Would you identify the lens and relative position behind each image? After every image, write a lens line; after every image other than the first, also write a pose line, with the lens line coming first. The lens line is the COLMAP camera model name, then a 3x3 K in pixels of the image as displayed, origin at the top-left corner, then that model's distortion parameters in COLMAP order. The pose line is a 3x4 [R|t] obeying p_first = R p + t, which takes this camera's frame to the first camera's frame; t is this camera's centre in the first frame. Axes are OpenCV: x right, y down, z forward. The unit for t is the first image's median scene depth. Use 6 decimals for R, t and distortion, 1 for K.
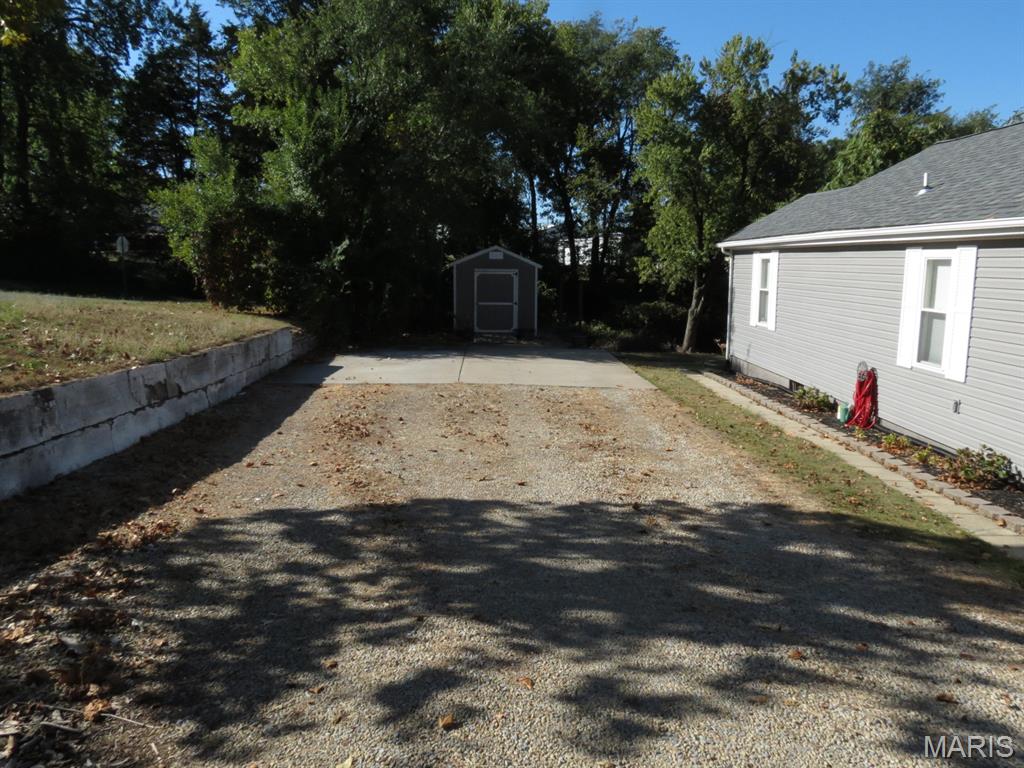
lens RADIAL K [[727.9, 0, 512.0], [0, 727.9, 384.0], [0, 0, 1]] dist [-0.026939, 0.004865]
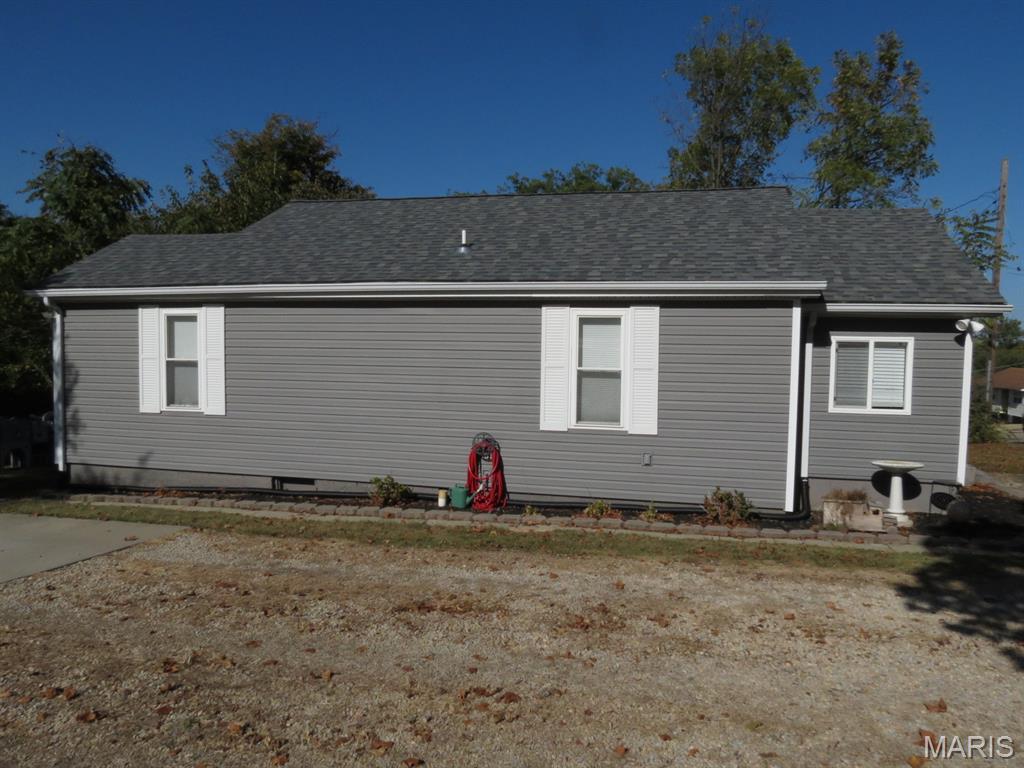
lens RADIAL K [[727.9, 0, 512.0], [0, 727.9, 384.0], [0, 0, 1]] dist [-0.026939, 0.004865]
pose [[0.252592, -0.036635, 0.966879, -0.122518], [0.146834, 0.989161, -0.000880, -0.029413], [-0.956367, 0.142193, 0.255233, 0.258123]]
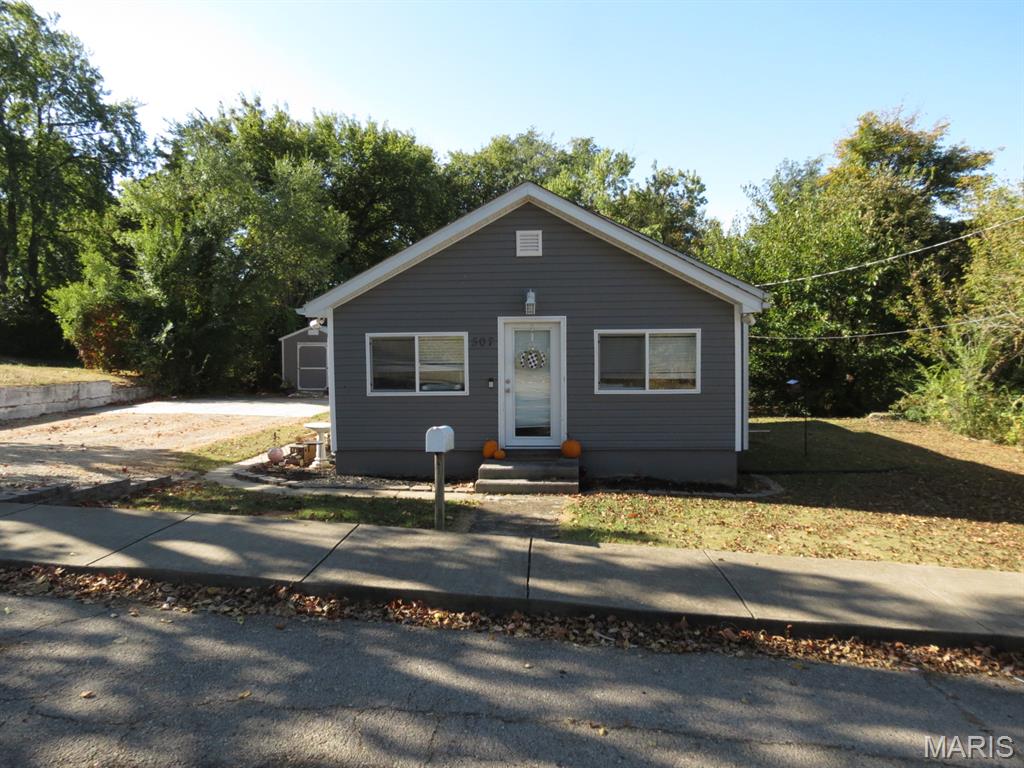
lens RADIAL K [[727.9, 0, 512.0], [0, 727.9, 384.0], [0, 0, 1]] dist [-0.026939, 0.004865]
pose [[0.996063, -0.004703, -0.088527, 0.320571], [-0.005065, 0.993942, -0.109790, 0.043242], [0.088507, 0.109806, 0.990005, -0.193059]]
